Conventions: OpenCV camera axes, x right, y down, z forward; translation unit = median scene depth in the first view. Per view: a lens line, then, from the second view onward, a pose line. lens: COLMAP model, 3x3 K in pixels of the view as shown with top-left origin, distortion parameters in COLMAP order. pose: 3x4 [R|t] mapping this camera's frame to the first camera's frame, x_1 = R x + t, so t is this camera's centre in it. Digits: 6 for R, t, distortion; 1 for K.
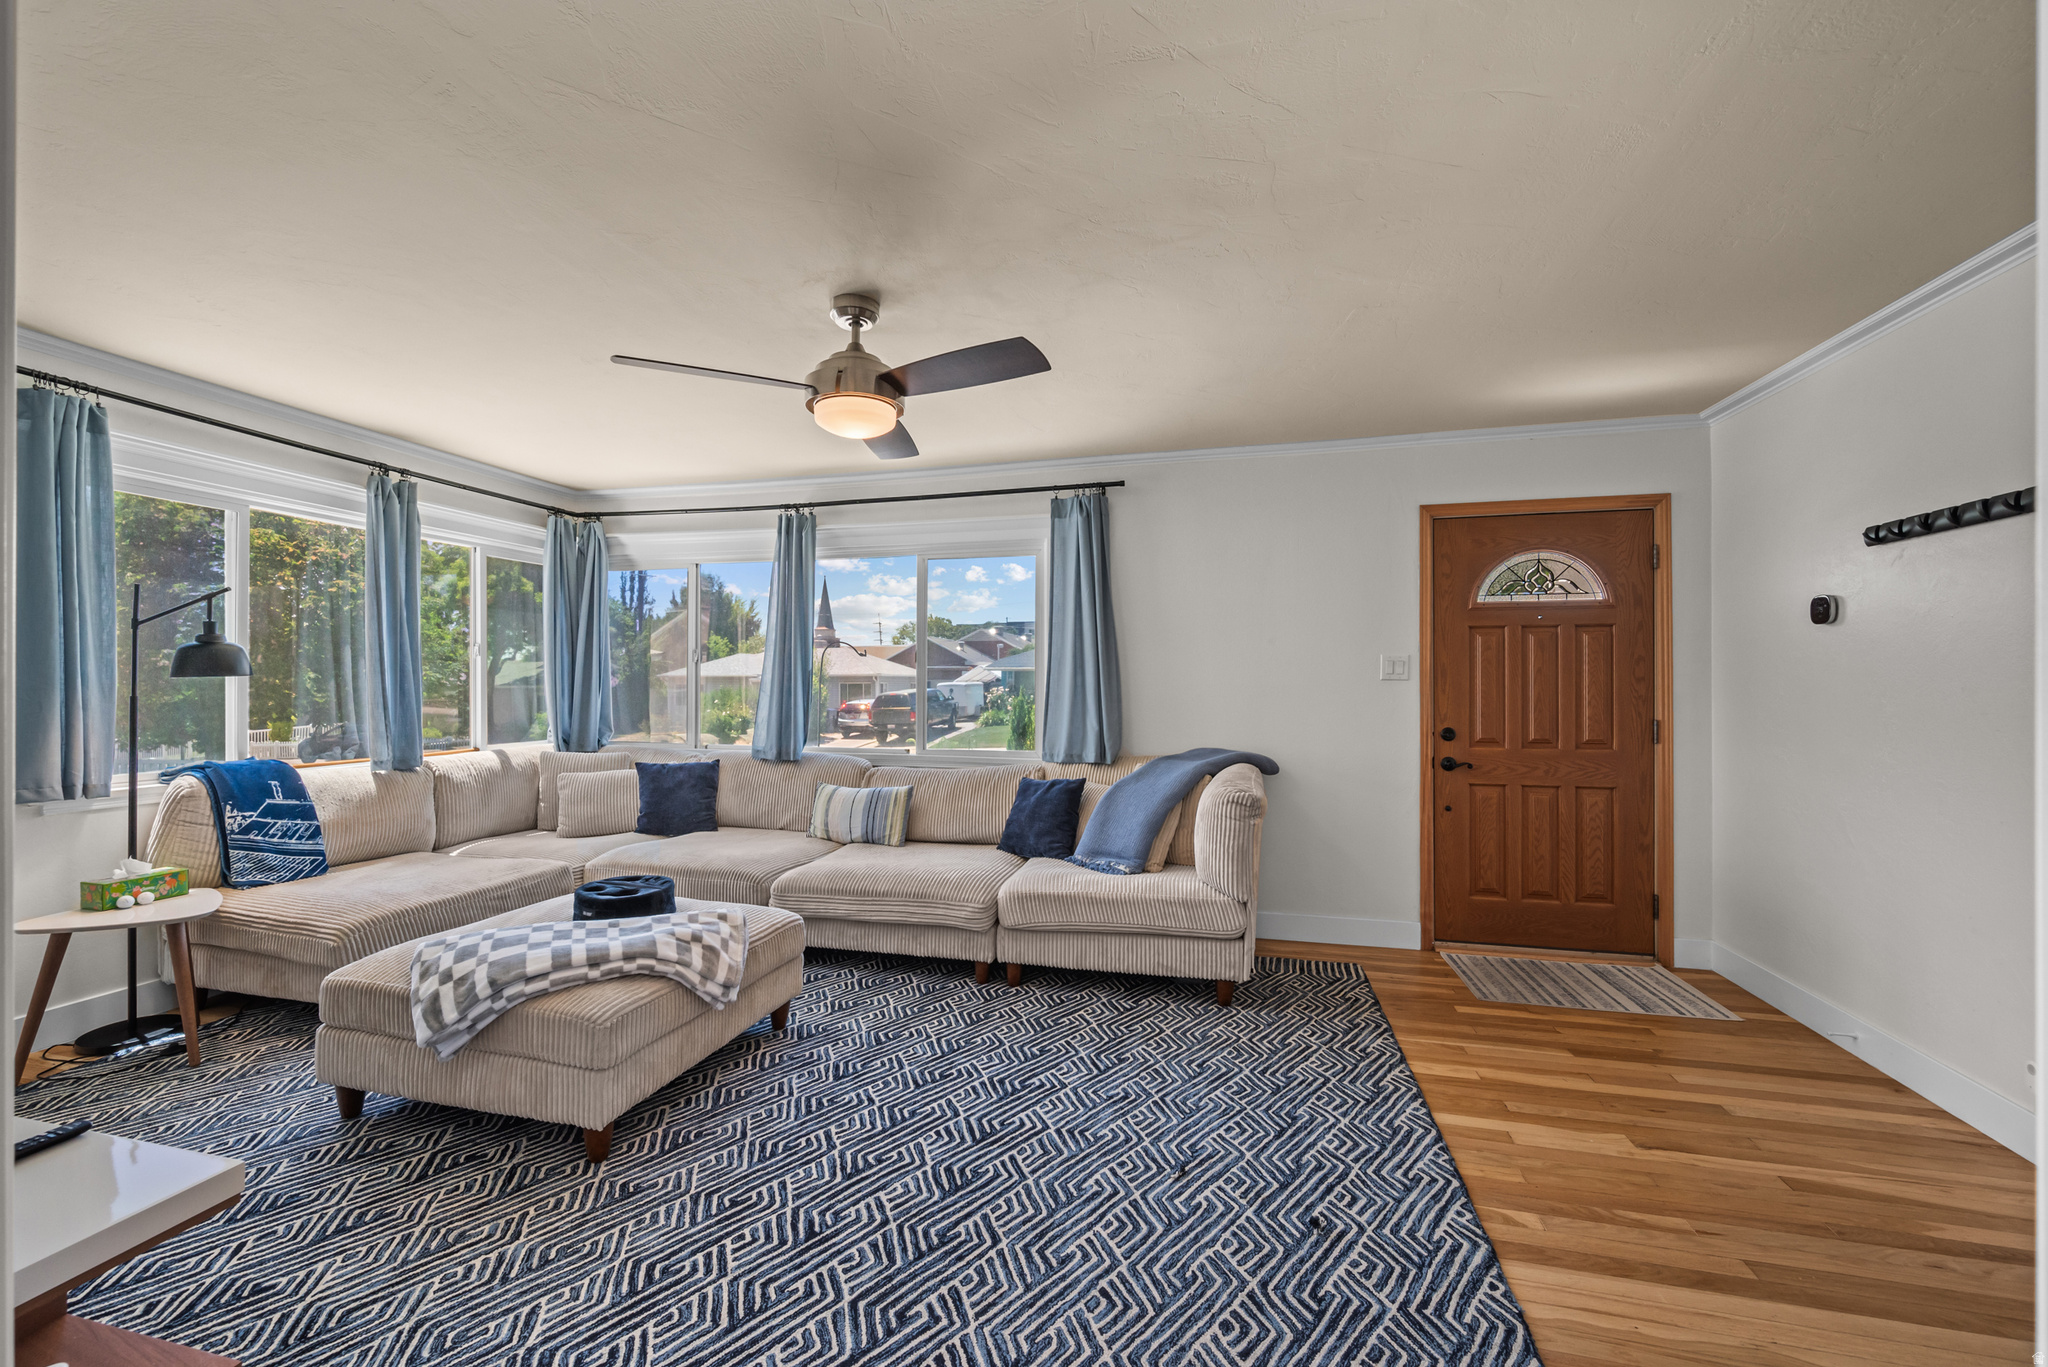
lens RADIAL K [[816.3, 0, 1024.0], [0, 816.3, 683.5], [0, 0, 1]] dist [-0.001059, -0.000107]
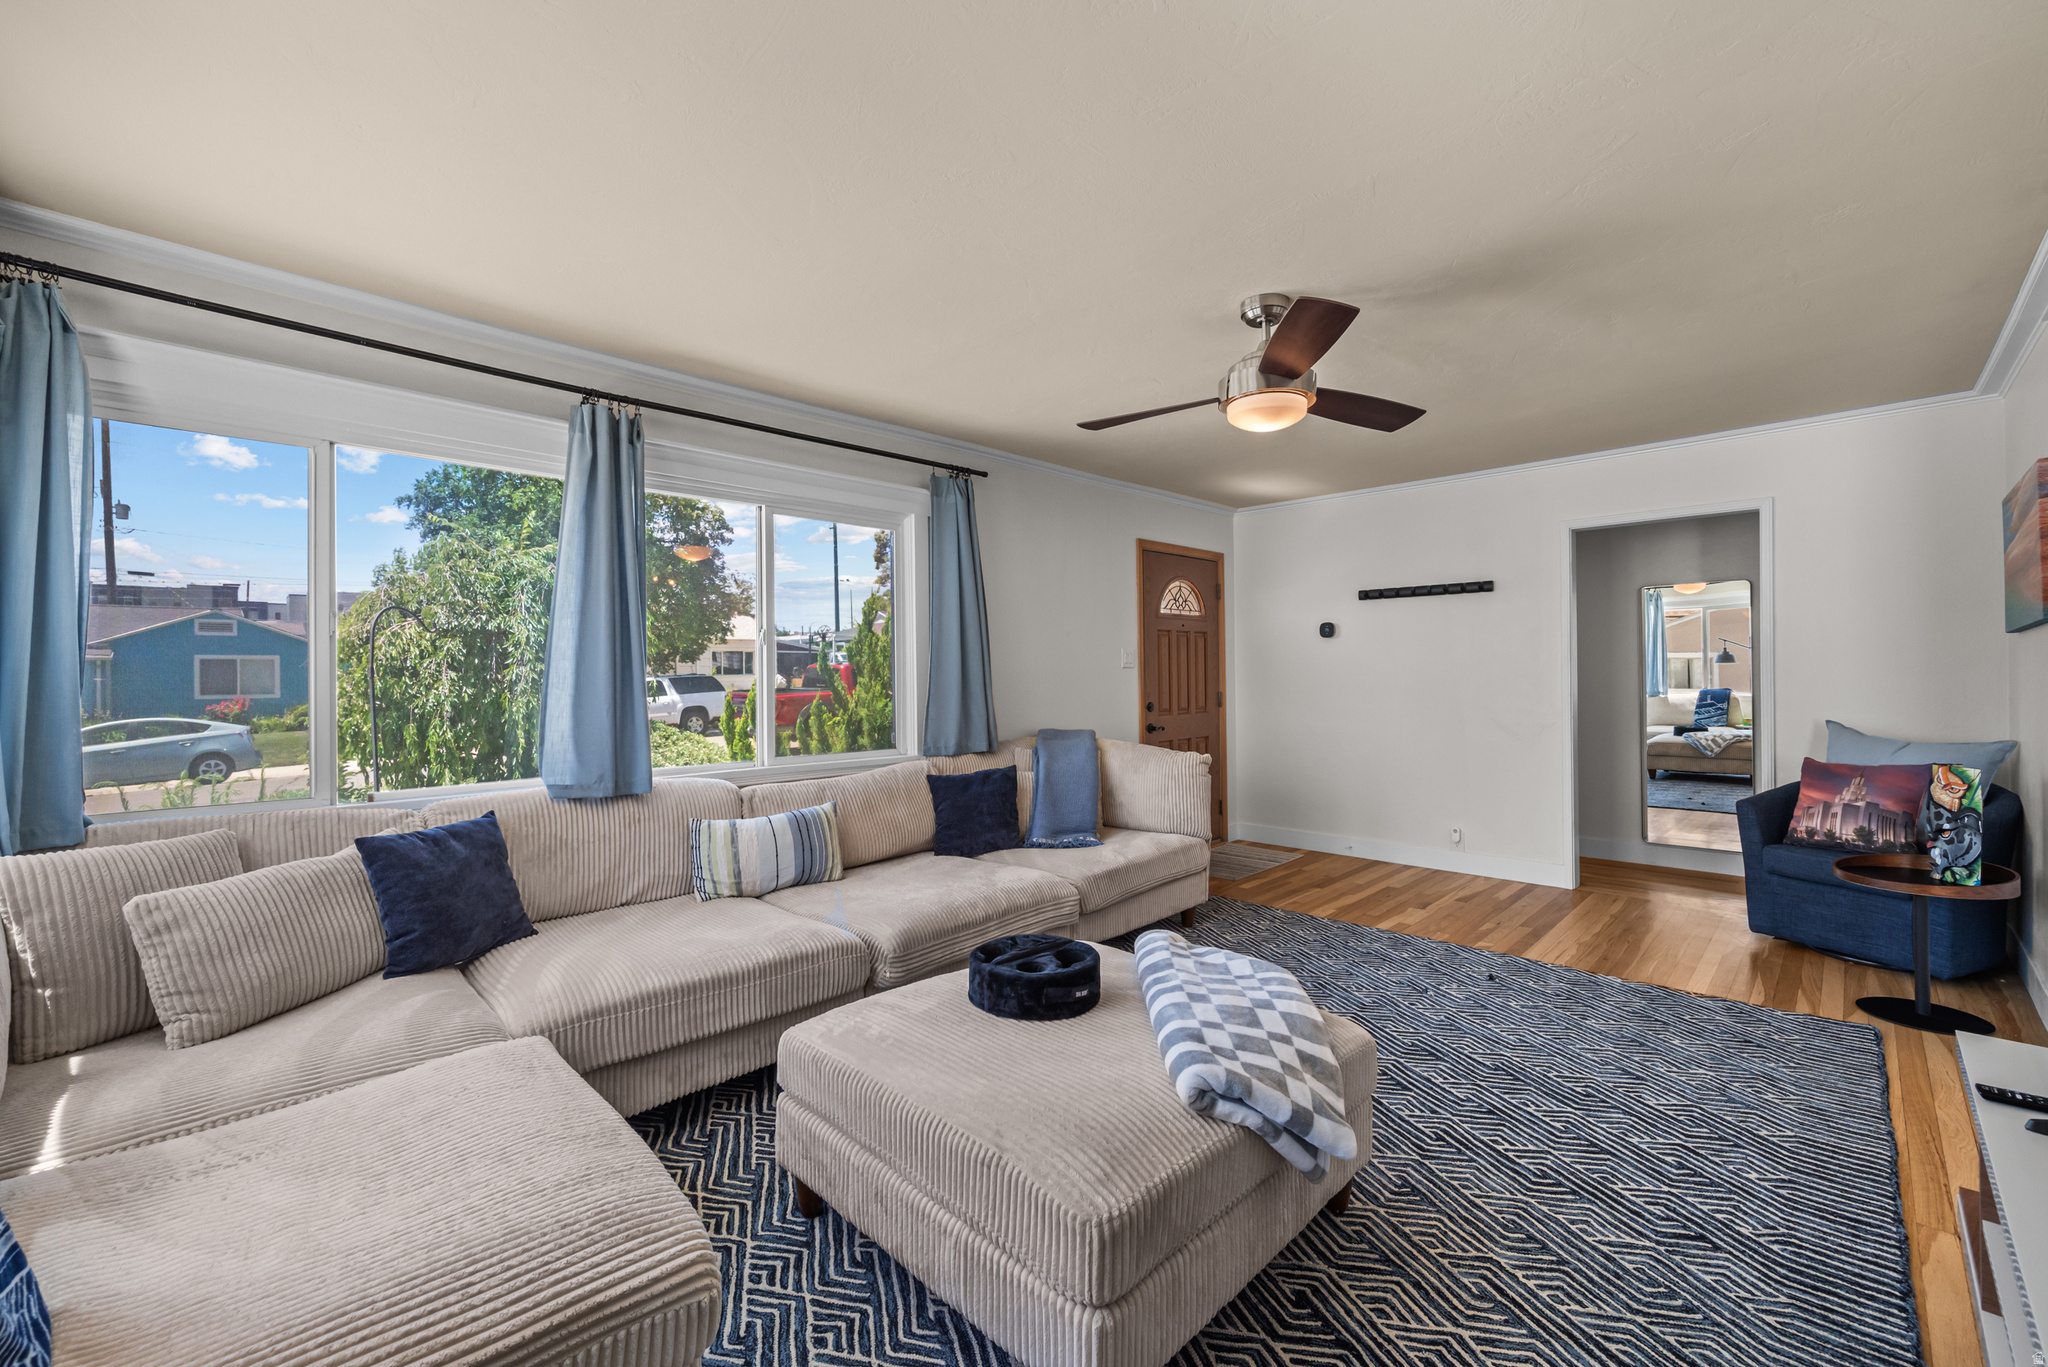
lens RADIAL K [[847.7, 0, 1030.2], [0, 847.7, 672.7], [0, 0, 1]] dist [0.000043, 0.001069]
pose [[0.497863, -0.004555, 0.867243, -0.868154], [0.011461, 0.999933, -0.001327, 0.003700], [-0.867180, 0.010600, 0.497883, 0.487157]]
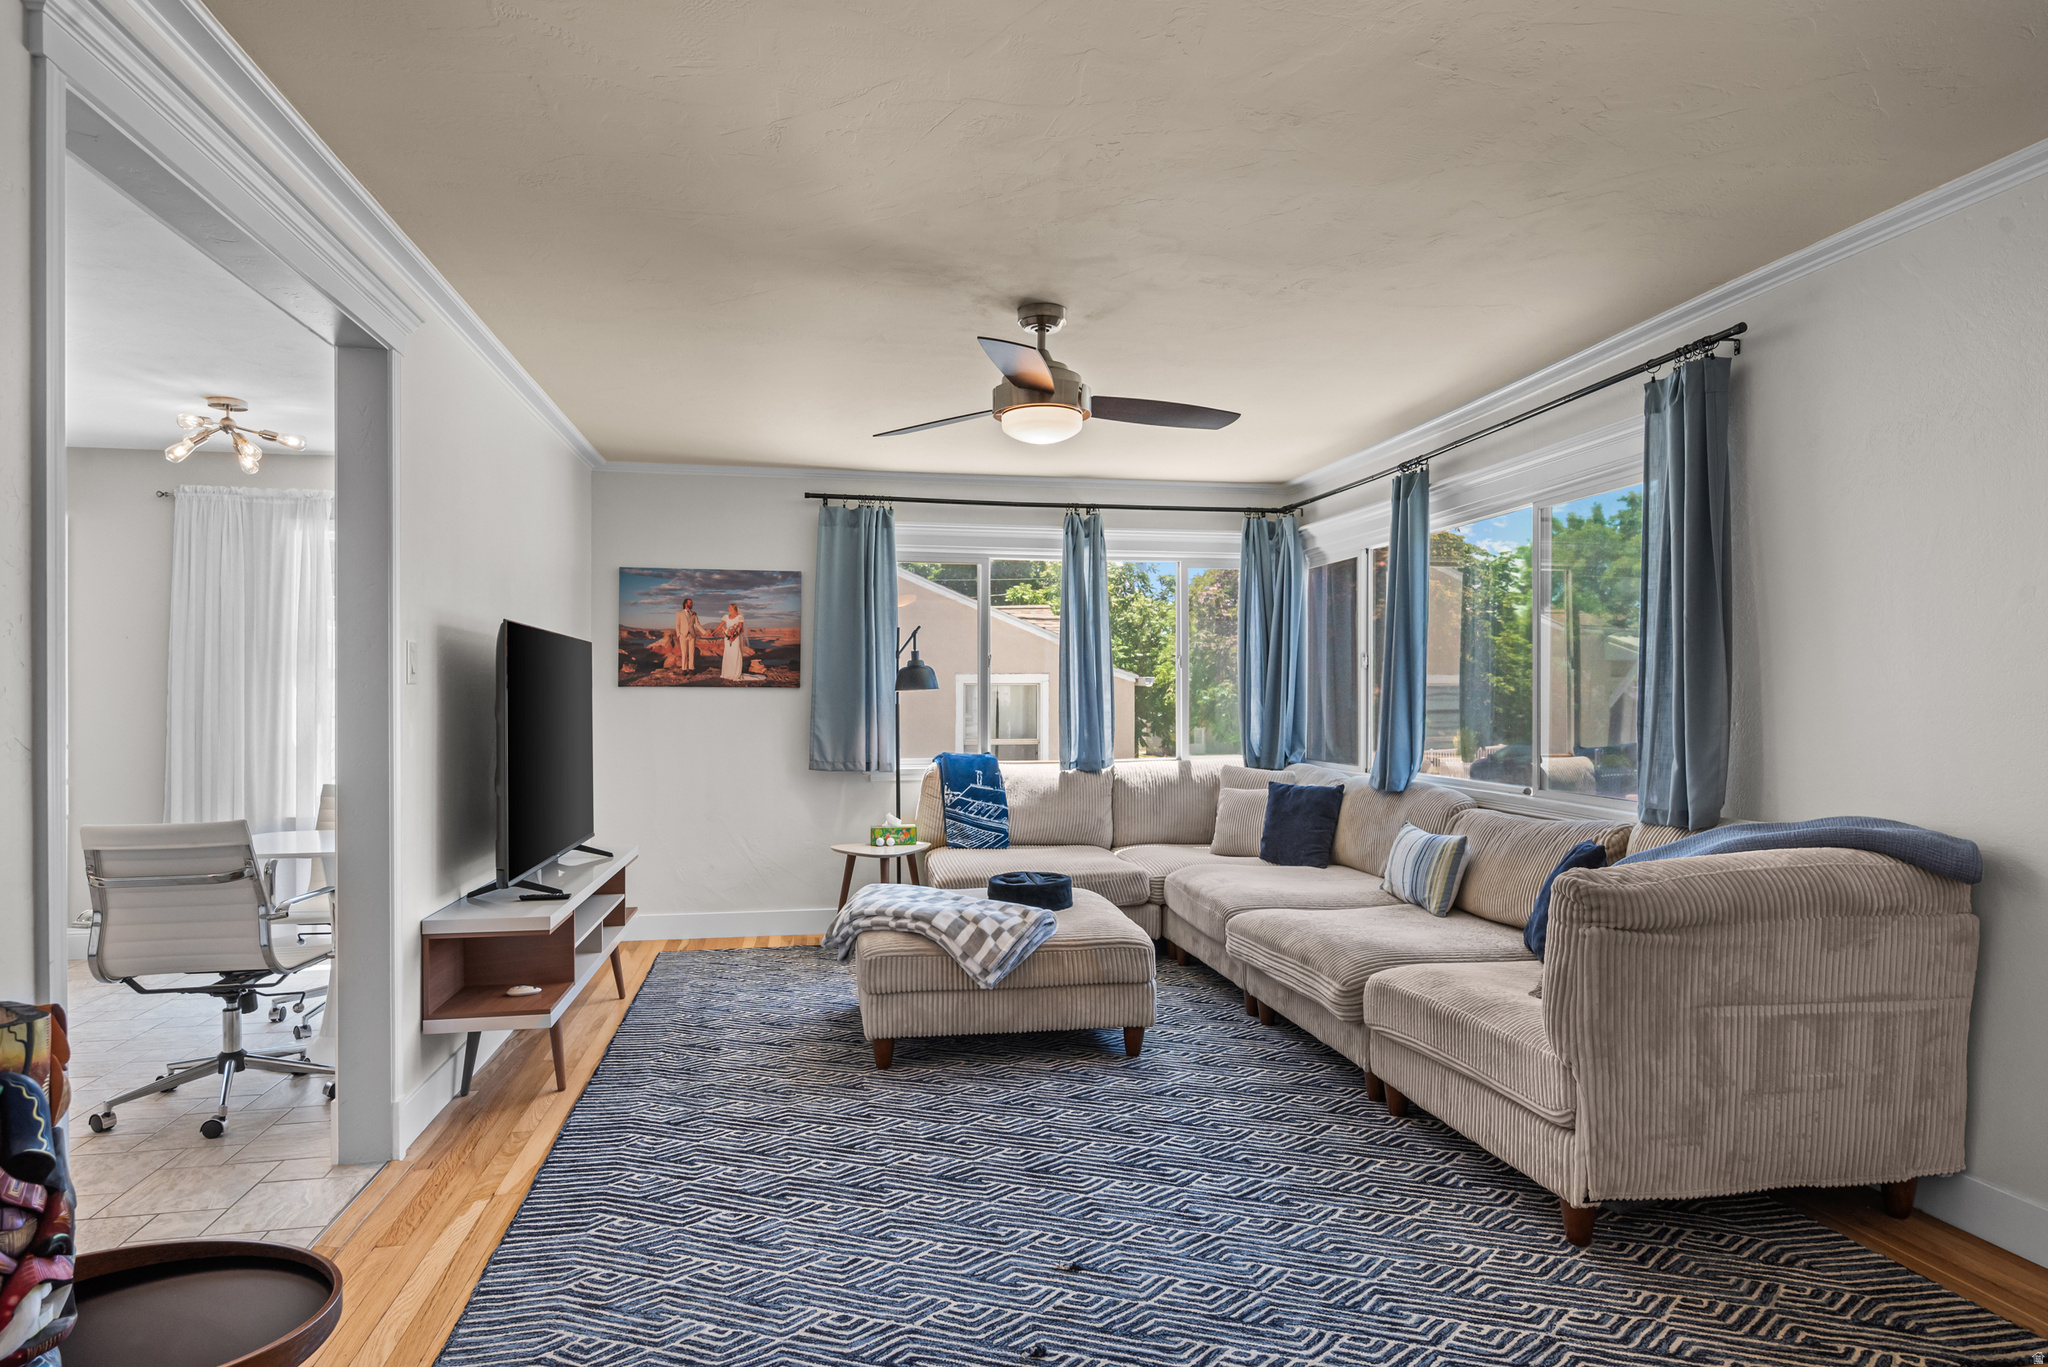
lens RADIAL K [[1183.8, 0, 1035.2], [0, 1183.8, 704.1], [0, 0, 1]] dist [-0.002675, -0.002181]
pose [[0.421535, 0.002282, -0.906809, 0.733644], [0.002070, 0.999992, 0.003478, 0.007019], [0.906810, -0.003343, 0.421527, 0.259768]]
